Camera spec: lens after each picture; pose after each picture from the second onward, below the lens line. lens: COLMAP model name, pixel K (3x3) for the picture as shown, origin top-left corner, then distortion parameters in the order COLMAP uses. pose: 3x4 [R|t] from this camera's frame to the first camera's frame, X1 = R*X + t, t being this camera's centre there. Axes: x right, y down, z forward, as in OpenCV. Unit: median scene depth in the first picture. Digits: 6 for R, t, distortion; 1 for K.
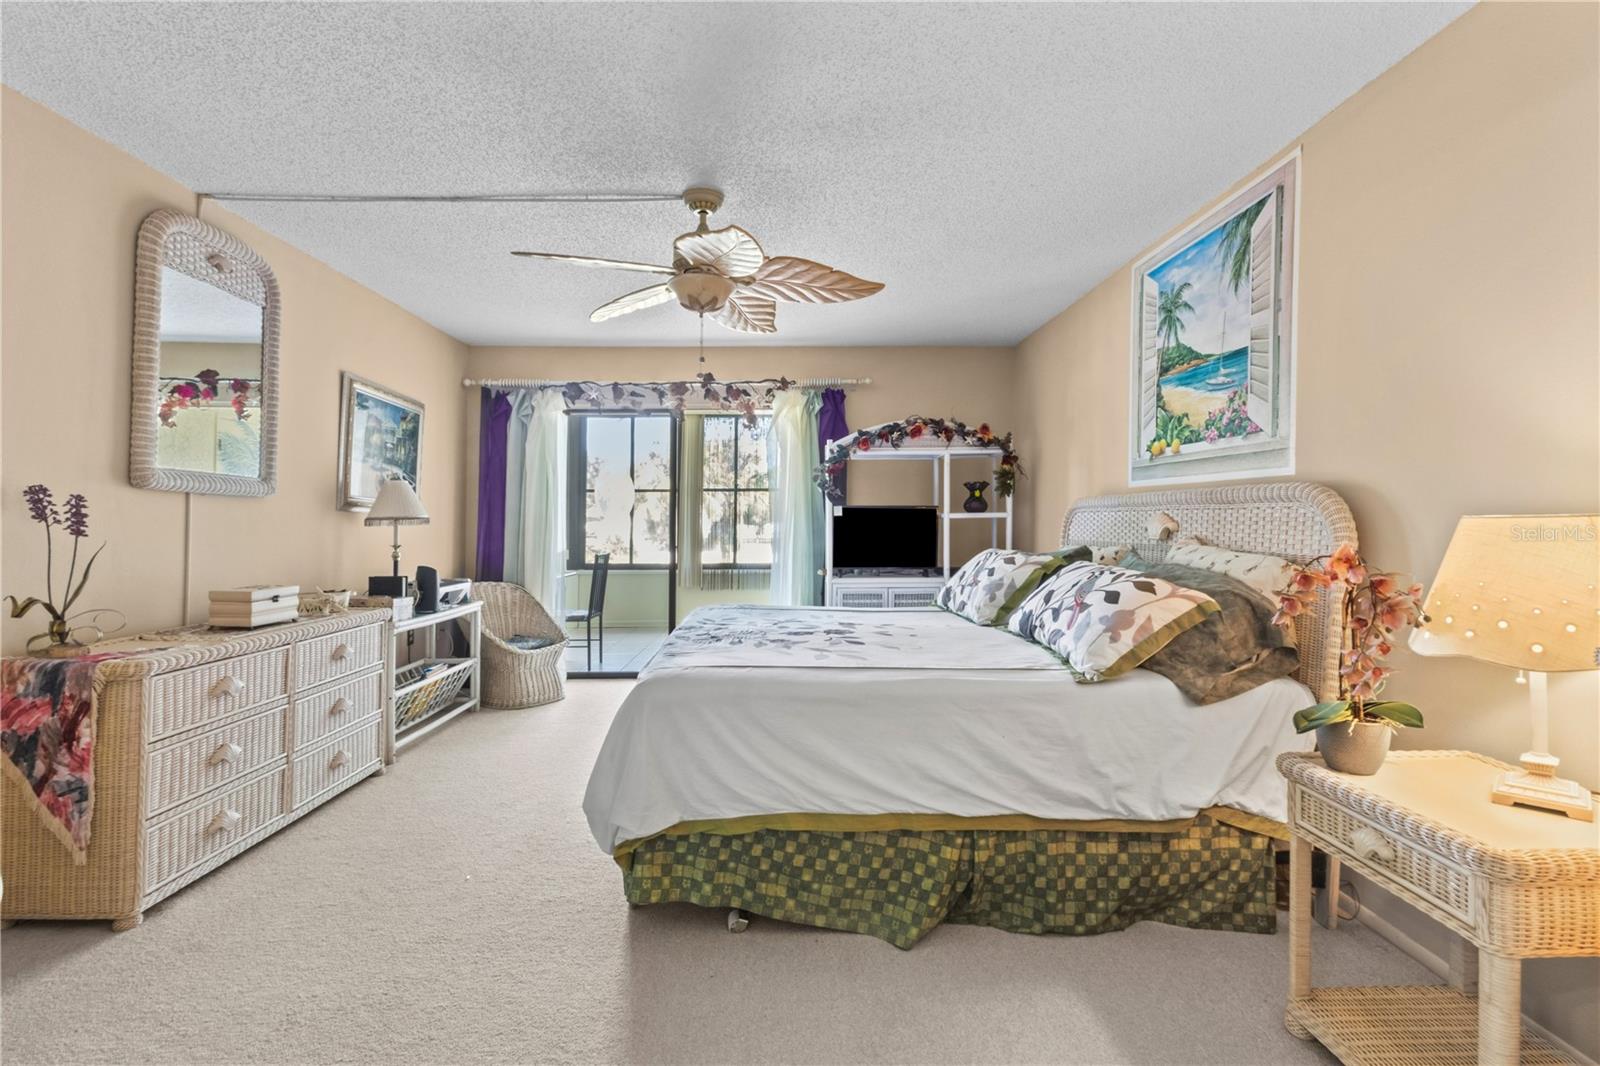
lens RADIAL K [[749.0, 0, 808.0], [0, 749.0, 516.0], [0, 0, 1]] dist [0.004173, 0.000863]
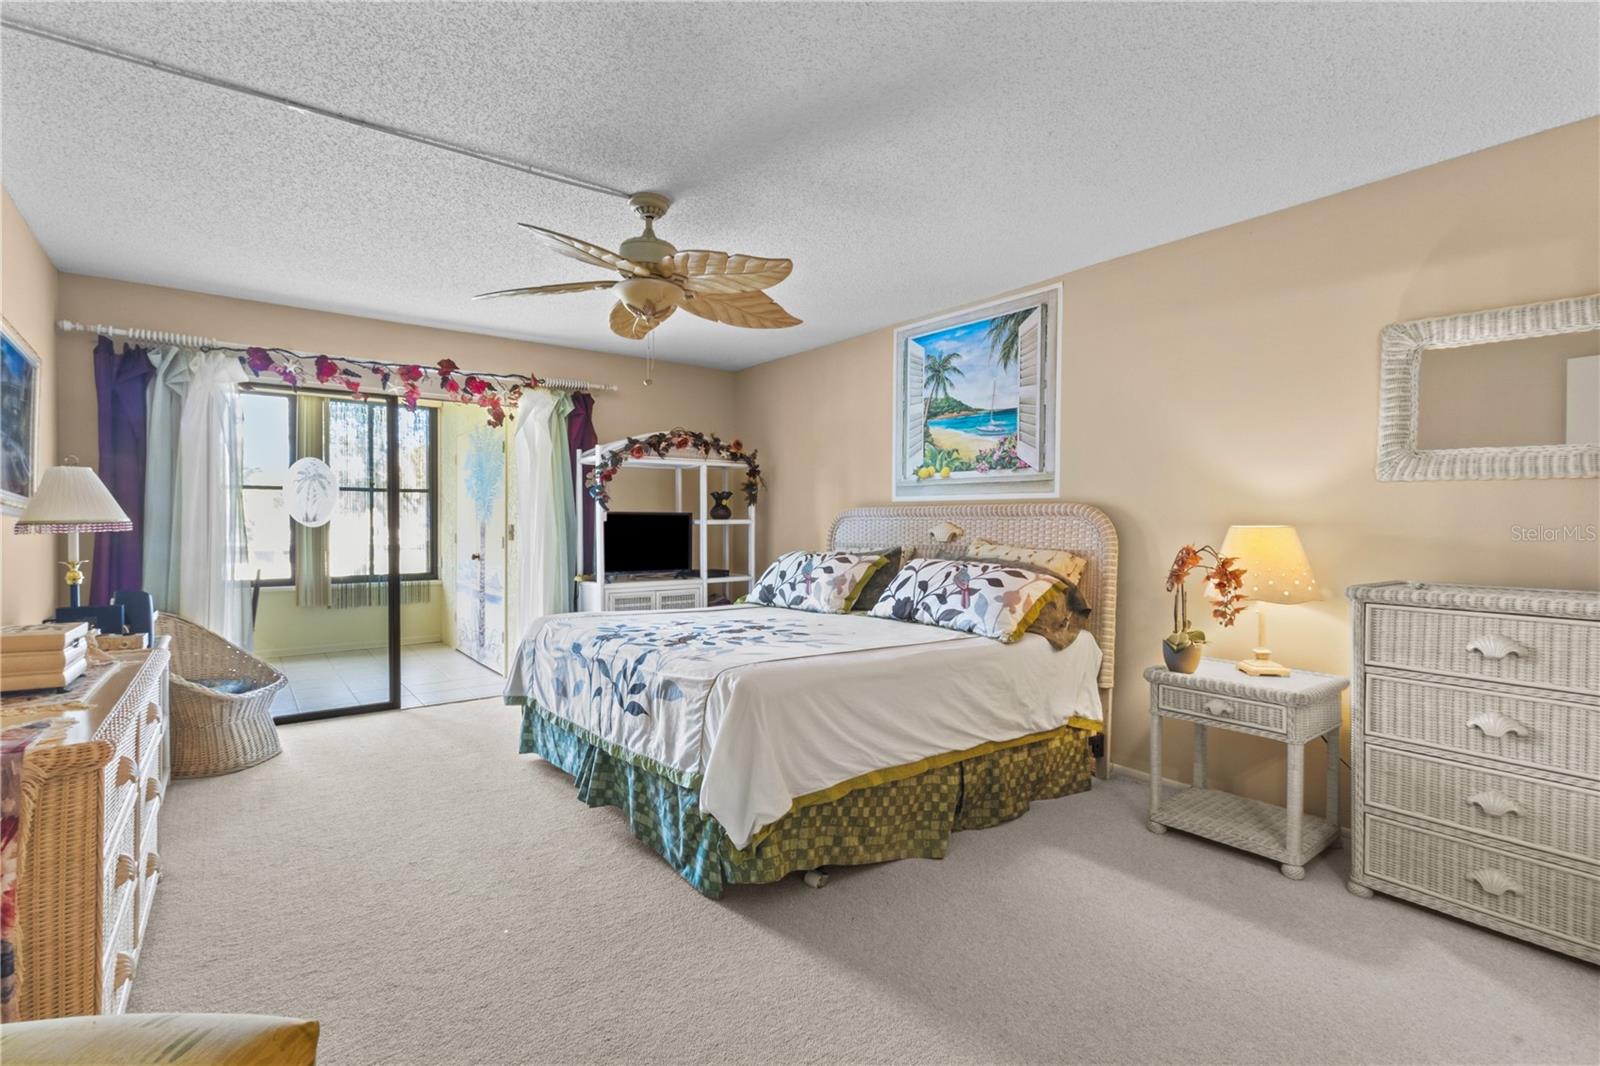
lens RADIAL K [[738.6, 0, 800.0], [0, 738.6, 533.0], [0, 0, 1]] dist [0.001157, 0.000739]
pose [[0.806126, -0.003474, 0.591734, -0.573073], [-0.006207, 0.999878, 0.014326, -0.001386], [-0.591711, -0.015221, 0.806006, 0.086271]]
